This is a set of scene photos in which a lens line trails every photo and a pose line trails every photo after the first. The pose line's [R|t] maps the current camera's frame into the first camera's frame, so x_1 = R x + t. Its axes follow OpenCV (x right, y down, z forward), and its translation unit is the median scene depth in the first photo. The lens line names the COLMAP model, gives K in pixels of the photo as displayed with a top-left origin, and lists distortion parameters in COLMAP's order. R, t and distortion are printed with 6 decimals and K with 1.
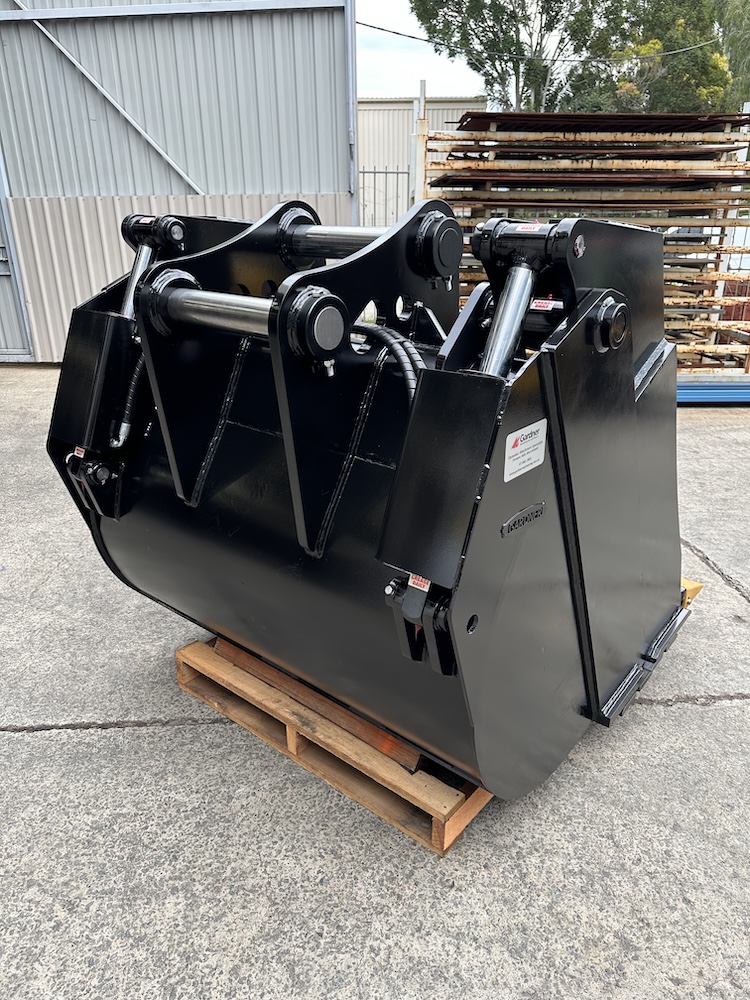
lens RADIAL K [[693.3, 0, 374.0], [0, 693.3, 498.6], [0, 0, 1]] dist [-0.012155, 0.002324]
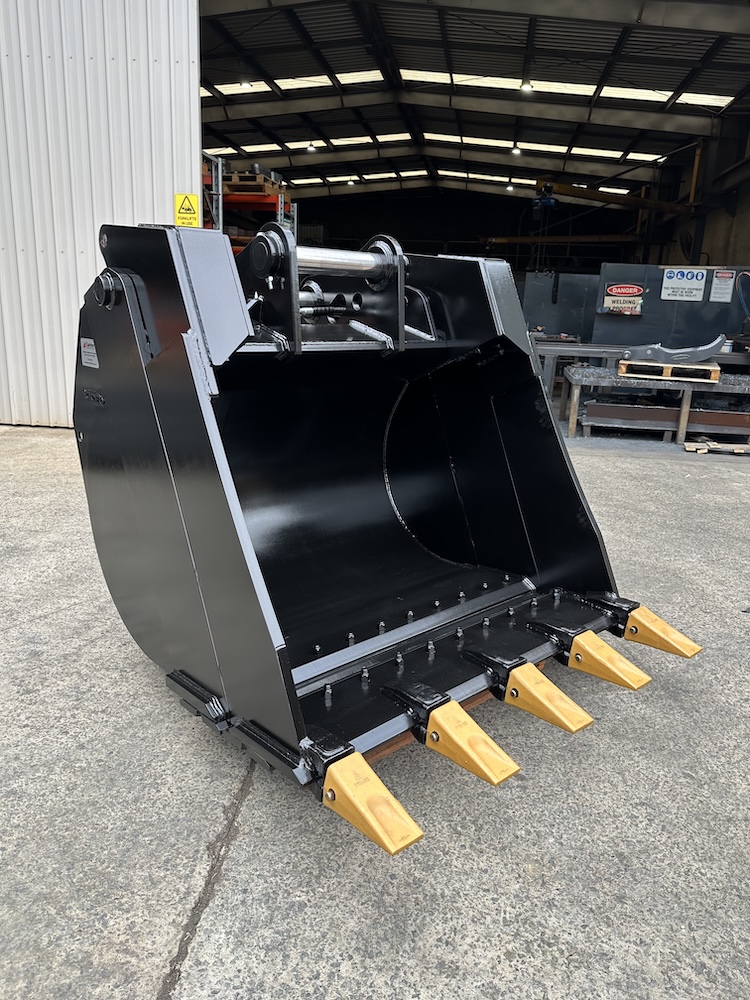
lens RADIAL K [[693.3, 0, 371.5], [0, 693.3, 505.1], [0, 0, 1]] dist [-0.012155, 0.002324]
pose [[-0.129683, 0.271737, -0.953594, 1.329801], [-0.407841, 0.861979, 0.301094, -0.382142], [0.903796, 0.427962, -0.000958, 1.255647]]
